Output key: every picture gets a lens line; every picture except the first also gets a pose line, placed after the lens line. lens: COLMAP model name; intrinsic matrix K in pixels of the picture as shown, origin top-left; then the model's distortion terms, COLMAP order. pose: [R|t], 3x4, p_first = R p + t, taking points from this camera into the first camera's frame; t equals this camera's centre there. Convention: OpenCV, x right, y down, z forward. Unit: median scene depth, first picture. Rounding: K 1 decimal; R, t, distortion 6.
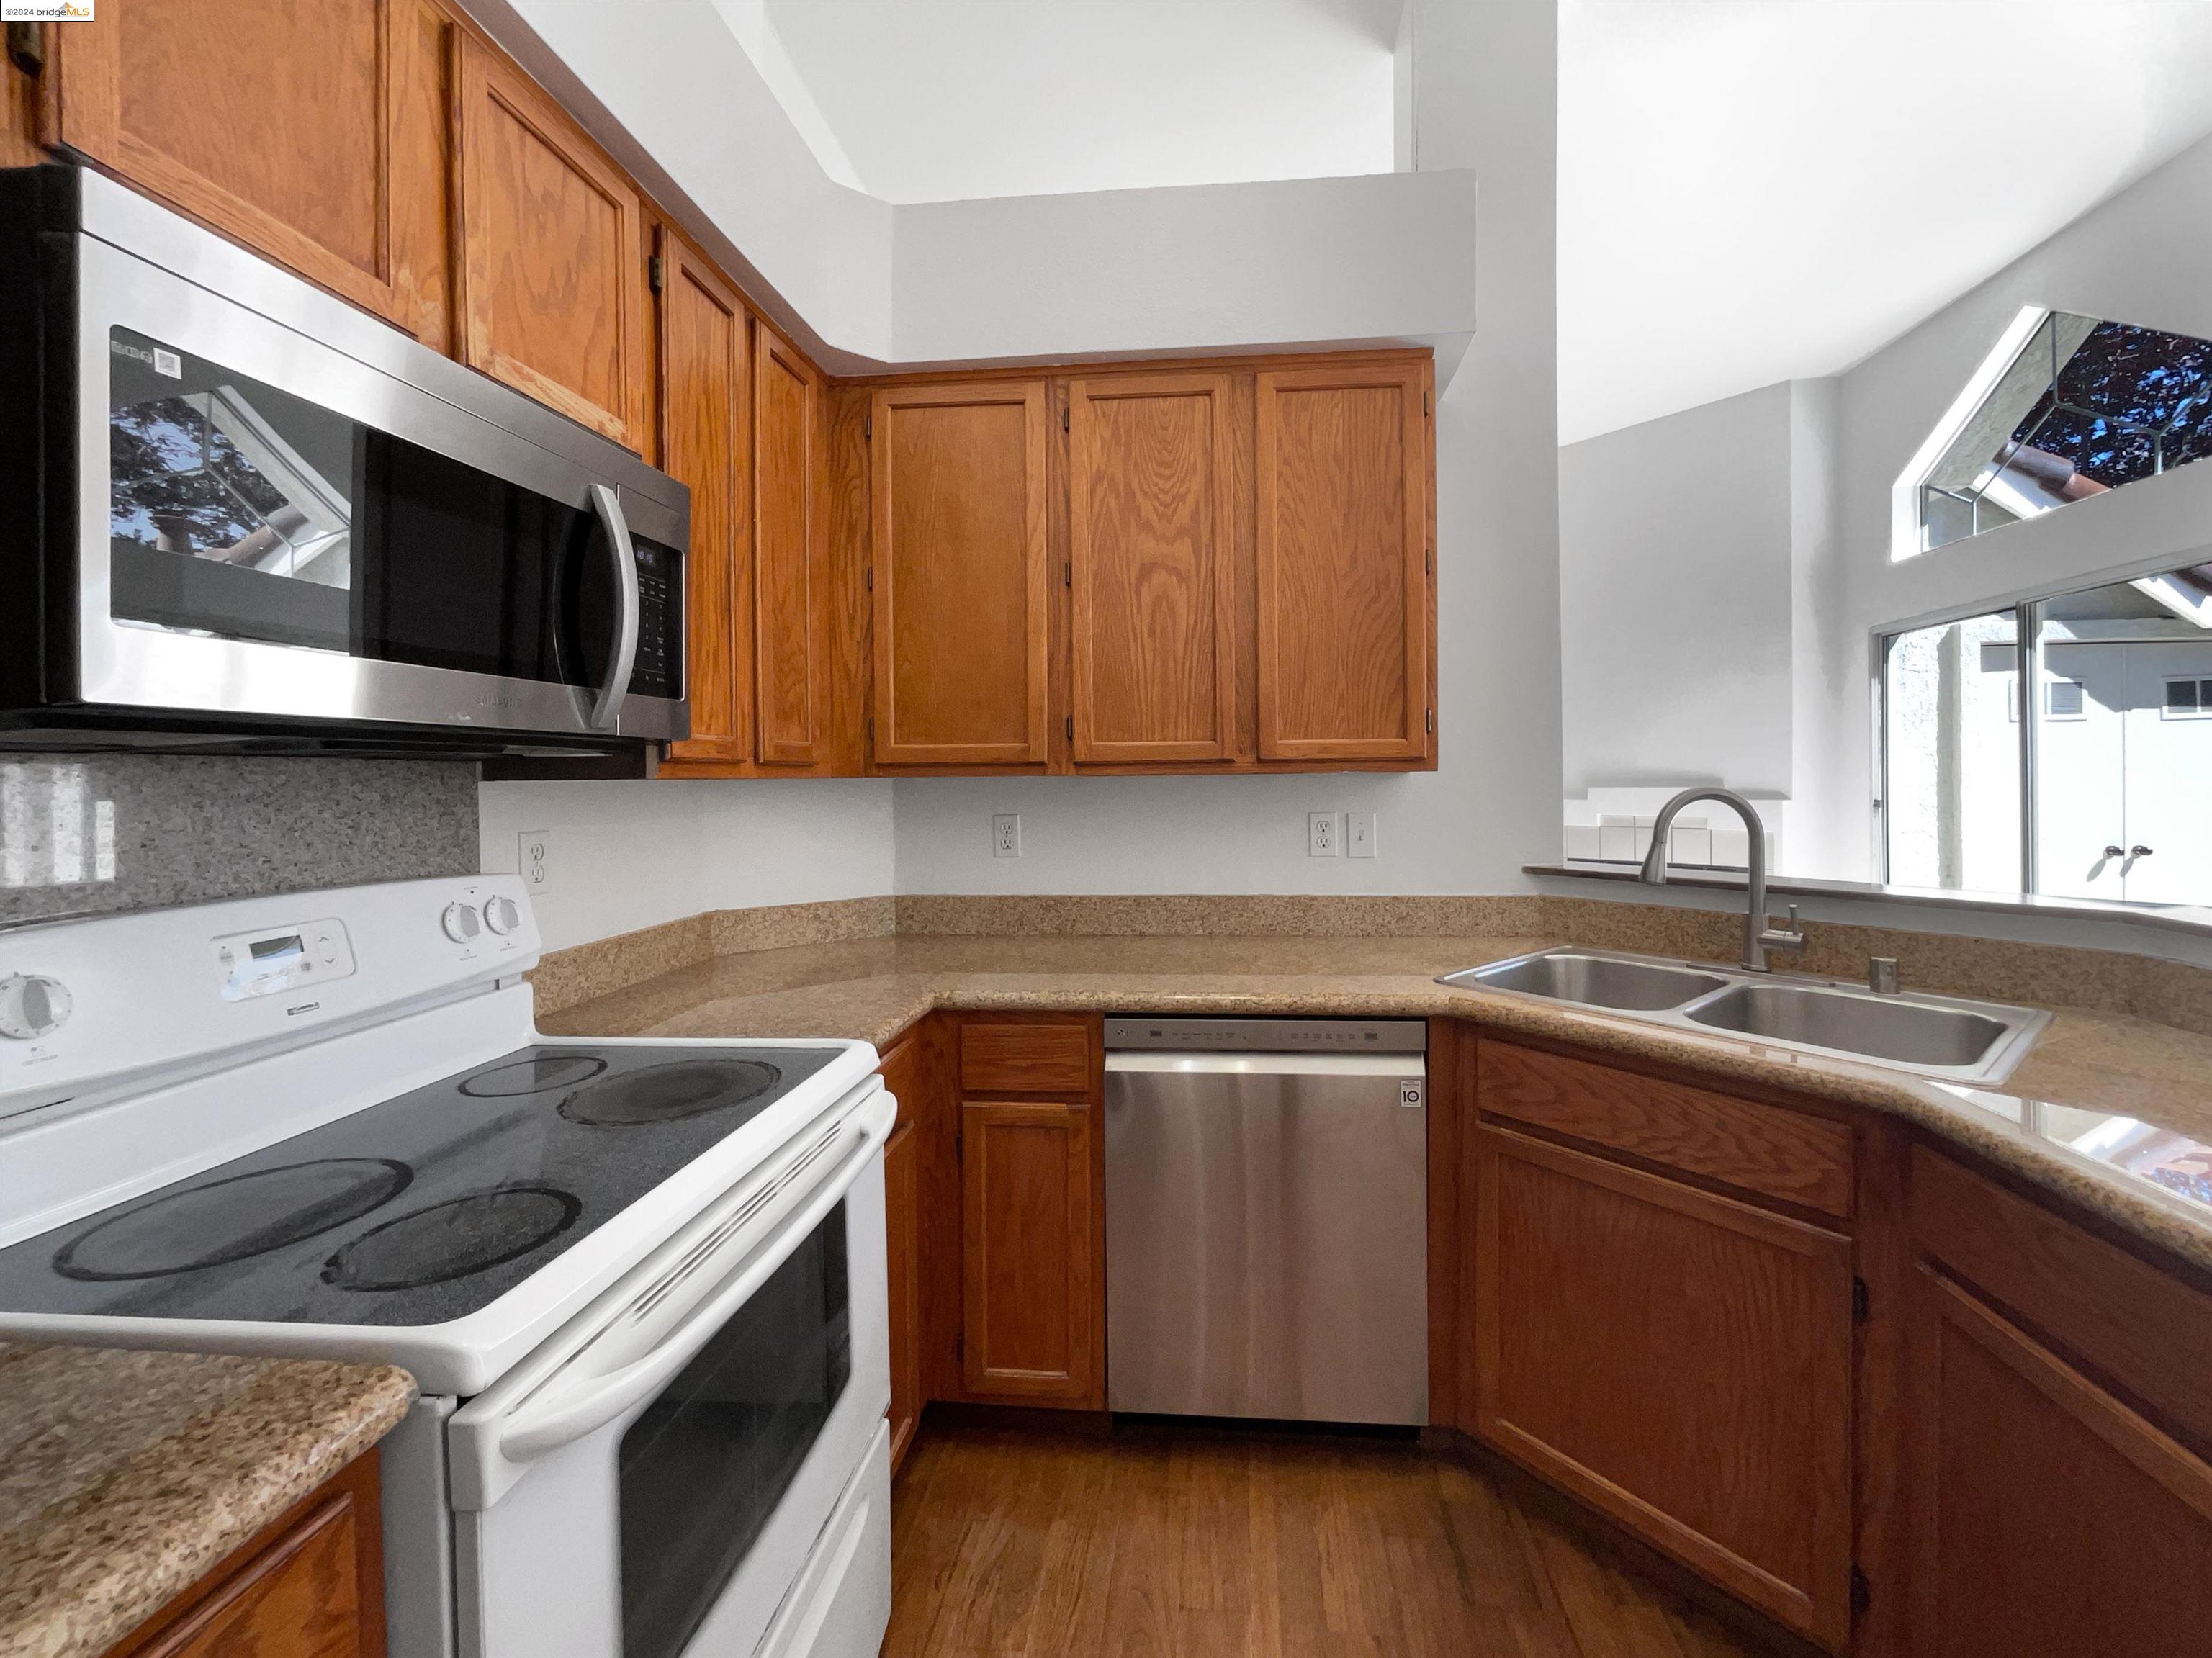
lens RADIAL K [[912.0, 0, 1128.3], [0, 912.0, 784.4], [0, 0, 1]] dist [-0.003003, -0.000230]
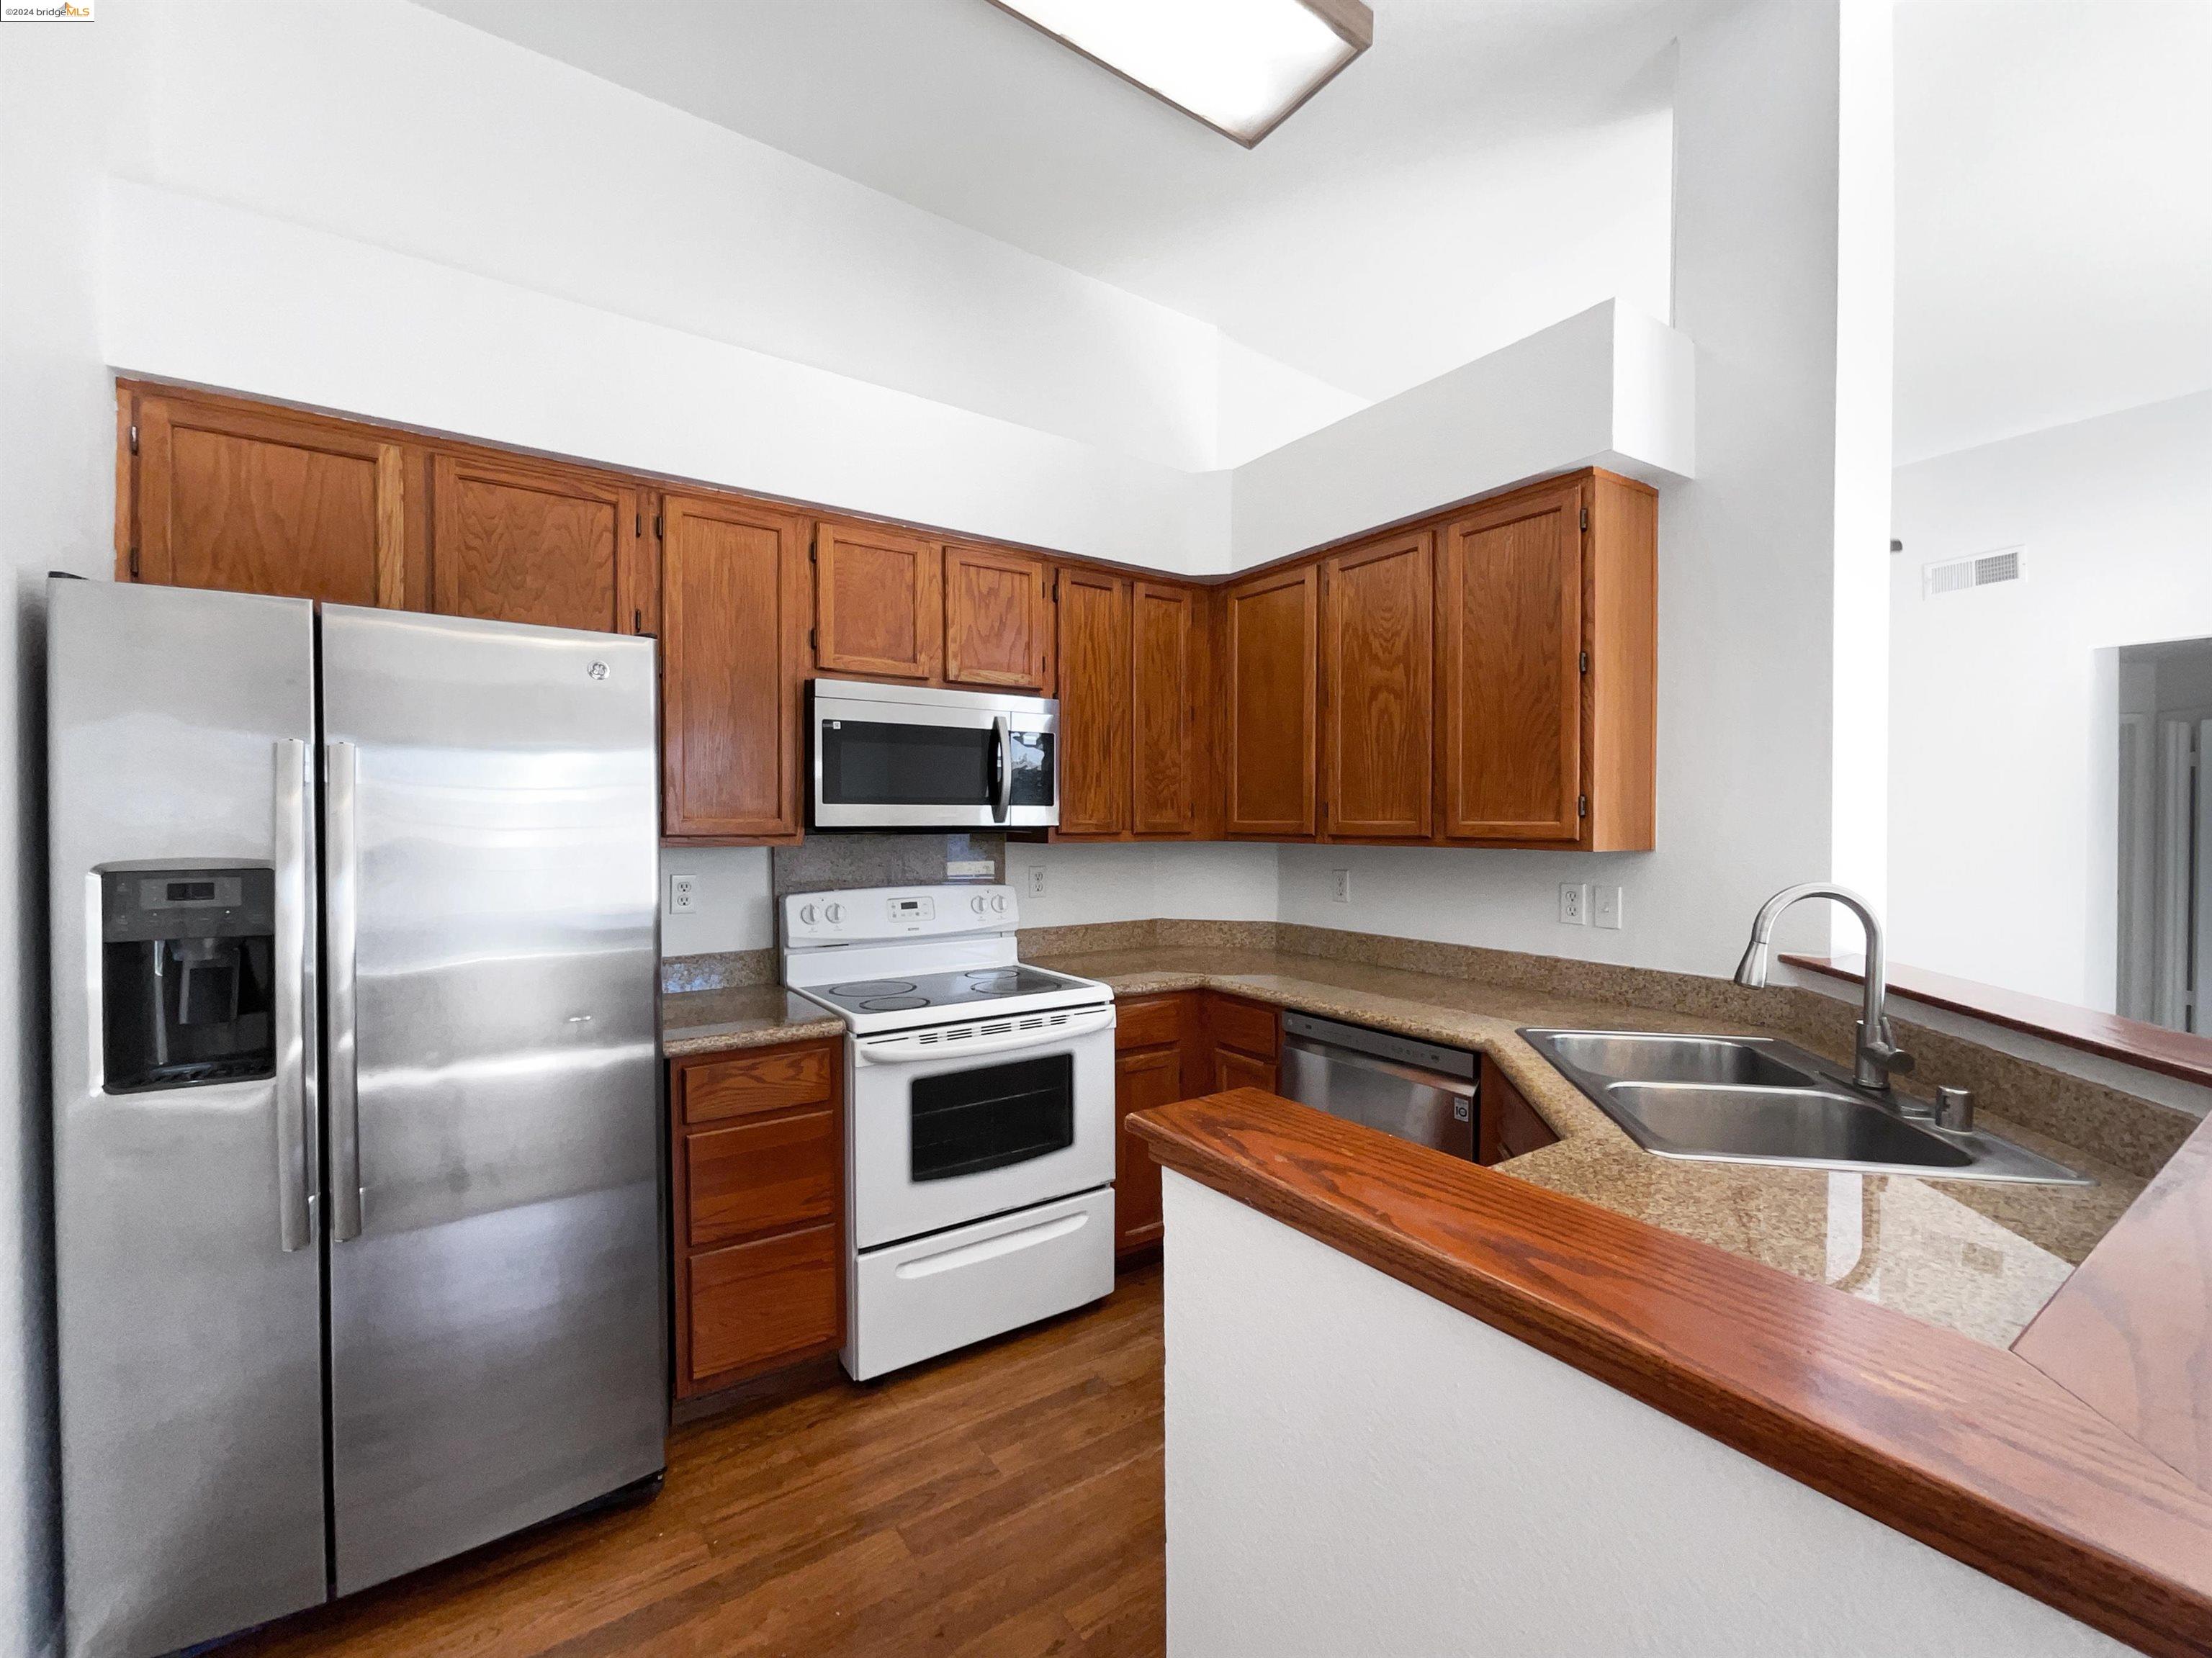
lens RADIAL K [[900.9, 0, 1109.4], [0, 900.9, 835.8], [0, 0, 1]] dist [-0.003148, -0.000250]
pose [[0.647107, 0.024739, -0.761998, 0.786521], [-0.013820, 0.999690, 0.020719, -0.048139], [0.762274, -0.002877, 0.647248, -0.145672]]
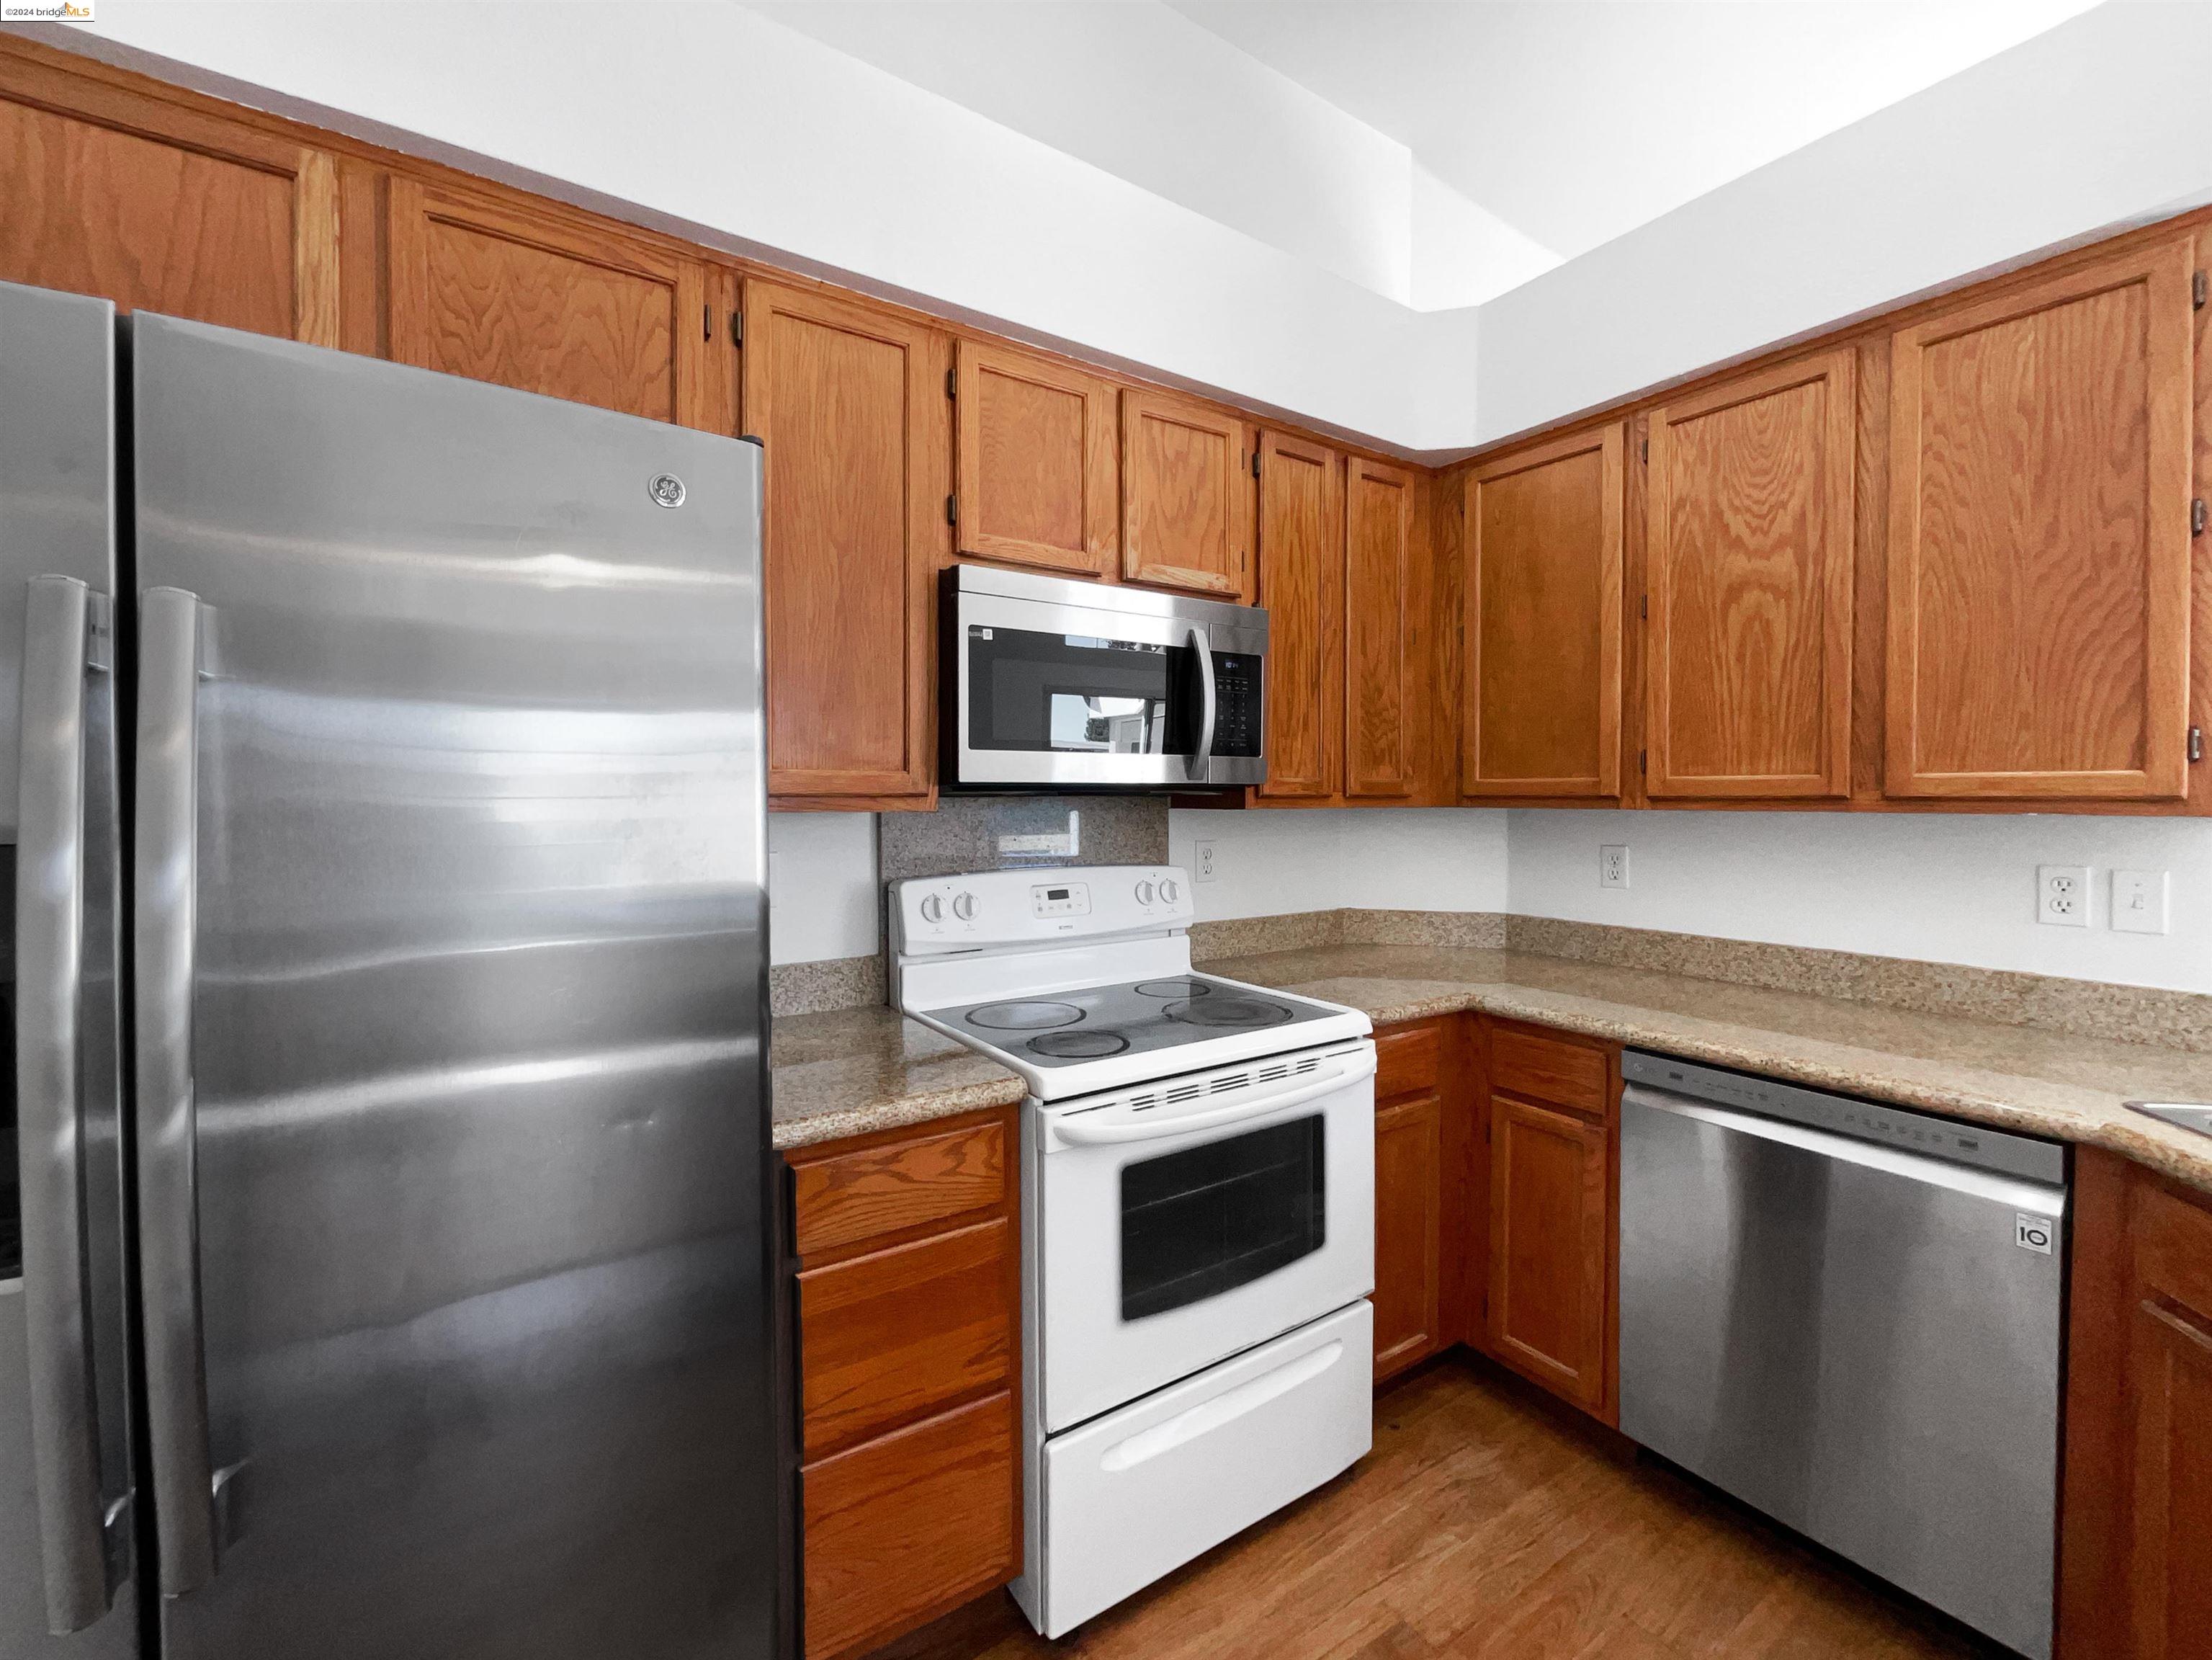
lens RADIAL K [[909.1, 0, 1099.1], [0, 909.1, 810.5], [0, 0, 1]] dist [0.000684, -0.000128]
pose [[0.633365, 0.024328, -0.773471, 0.335693], [-0.012235, 0.999696, 0.021424, -0.023905], [0.773756, -0.004106, 0.633470, -0.091278]]
